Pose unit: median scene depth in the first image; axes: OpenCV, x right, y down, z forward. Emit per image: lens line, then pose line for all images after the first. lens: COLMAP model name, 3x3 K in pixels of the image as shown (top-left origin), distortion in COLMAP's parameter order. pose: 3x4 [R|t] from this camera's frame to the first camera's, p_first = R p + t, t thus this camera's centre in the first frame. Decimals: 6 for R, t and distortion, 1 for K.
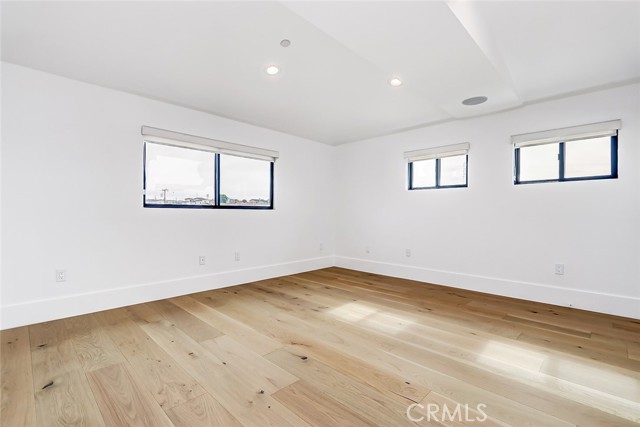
lens RADIAL K [[295.2, 0, 319.3], [0, 295.2, 213.4], [0, 0, 1]] dist [0.000403, 0.000038]
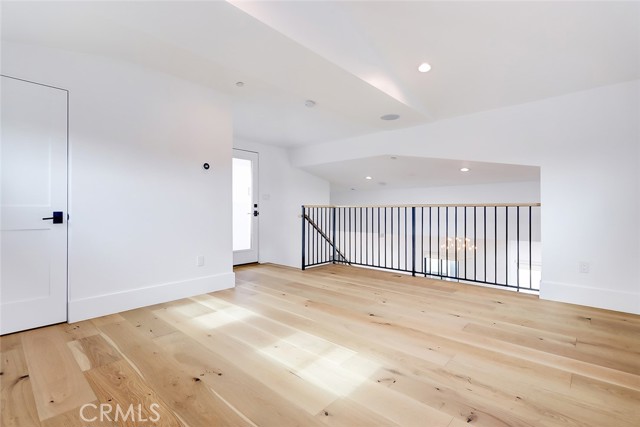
lens RADIAL K [[295.2, 0, 320.9], [0, 295.2, 212.3], [0, 0, 1]] dist [0.000403, 0.000038]
pose [[-0.999318, -0.004137, -0.036685, 0.183416], [-0.004178, 0.999991, 0.001035, 0.005364], [0.036680, 0.001188, -0.999326, 1.801674]]
